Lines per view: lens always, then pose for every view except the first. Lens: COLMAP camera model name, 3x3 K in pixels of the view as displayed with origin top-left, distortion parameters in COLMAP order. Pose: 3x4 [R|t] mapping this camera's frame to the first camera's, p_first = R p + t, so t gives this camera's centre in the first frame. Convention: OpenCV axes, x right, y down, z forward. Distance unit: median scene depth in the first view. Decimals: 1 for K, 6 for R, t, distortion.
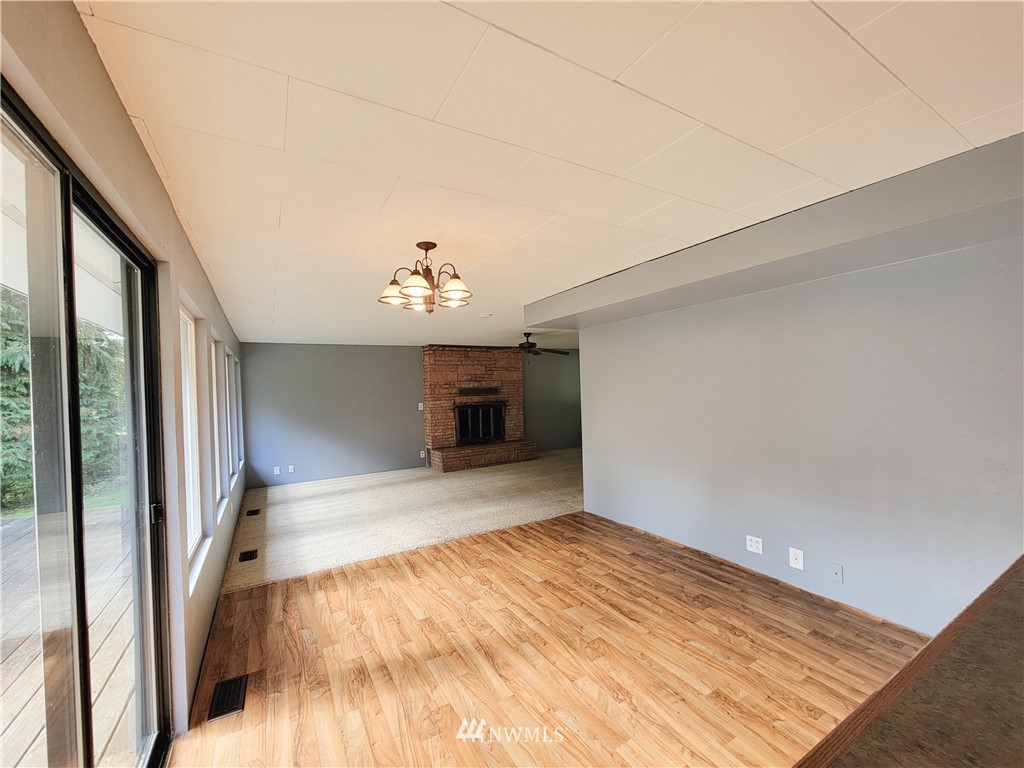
lens RADIAL K [[417.5, 0, 509.0], [0, 417.5, 388.9], [0, 0, 1]] dist [-0.002283, 0.000078]
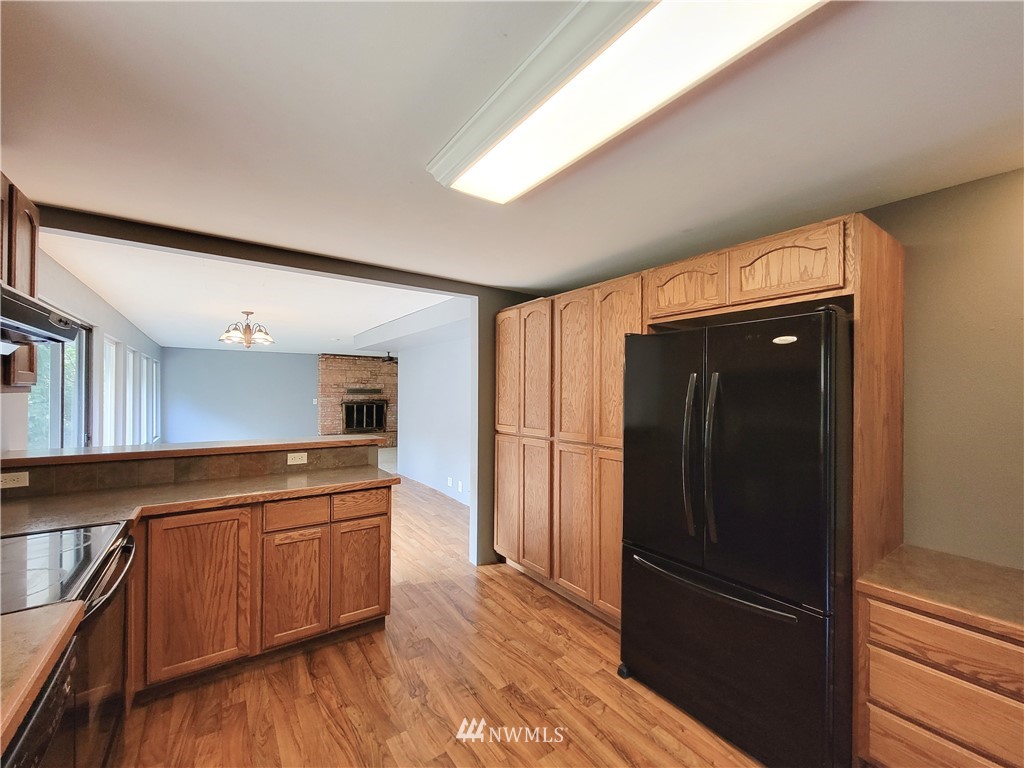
lens RADIAL K [[417.5, 0, 509.0], [0, 417.5, 388.9], [0, 0, 1]] dist [-0.002283, 0.000078]
pose [[0.994976, 0.044057, 0.089901, 0.006609], [-0.043612, 0.999025, -0.006910, -0.005316], [-0.090117, 0.002955, 0.995927, 0.345260]]
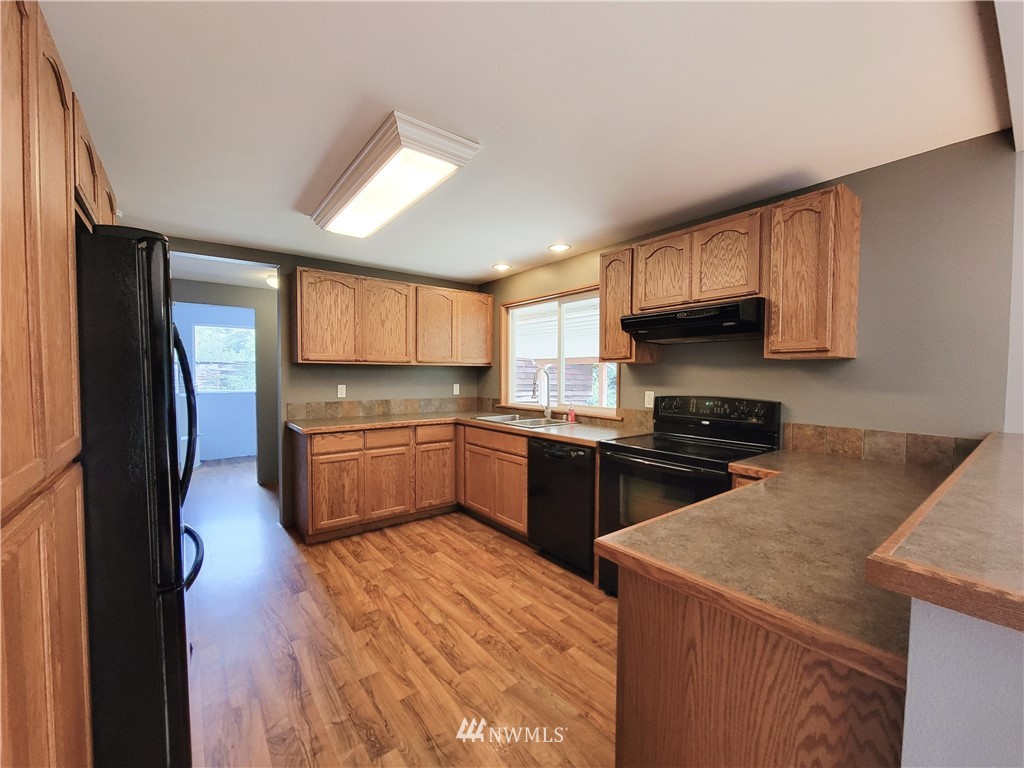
lens RADIAL K [[417.5, 0, 509.0], [0, 417.5, 388.9], [0, 0, 1]] dist [-0.002283, 0.000078]
pose [[-0.990800, 0.036843, -0.130226, 0.243509], [0.031910, 0.998699, 0.039765, 0.025543], [0.131522, 0.035243, -0.990687, 1.631265]]
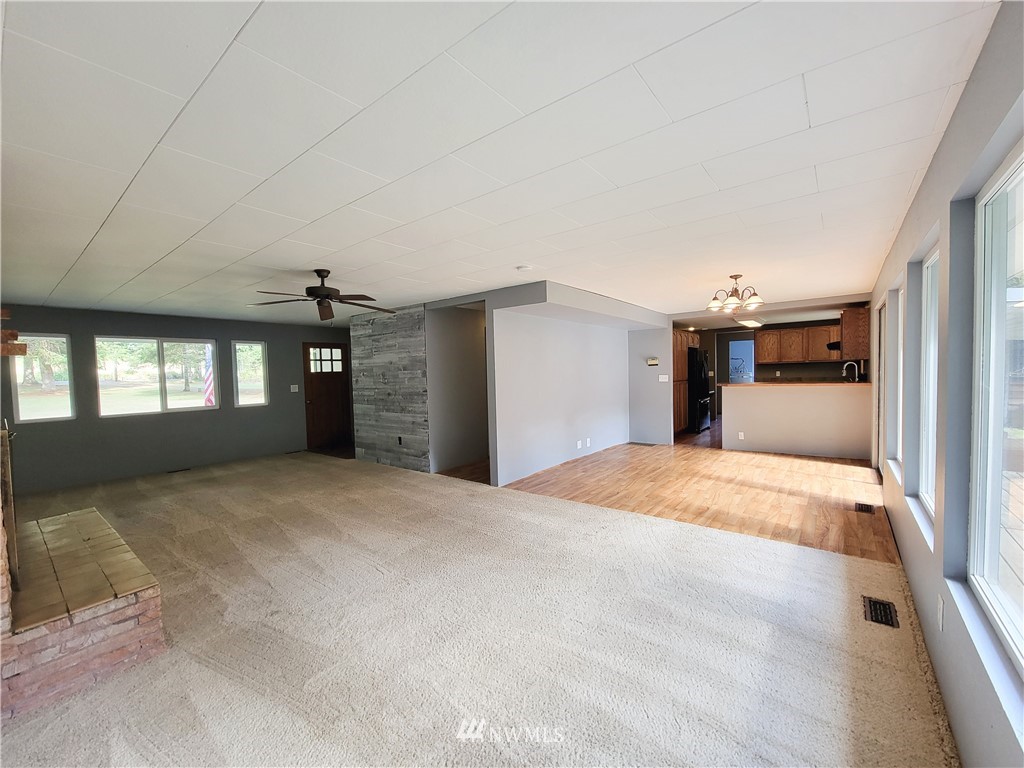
lens RADIAL K [[417.5, 0, 509.0], [0, 417.5, 388.9], [0, 0, 1]] dist [-0.002283, 0.000078]
pose [[-0.365467, 0.004282, 0.930814, -1.217994], [0.040383, 0.999121, 0.011259, 0.063882], [-0.929948, 0.041704, -0.365319, 2.094983]]
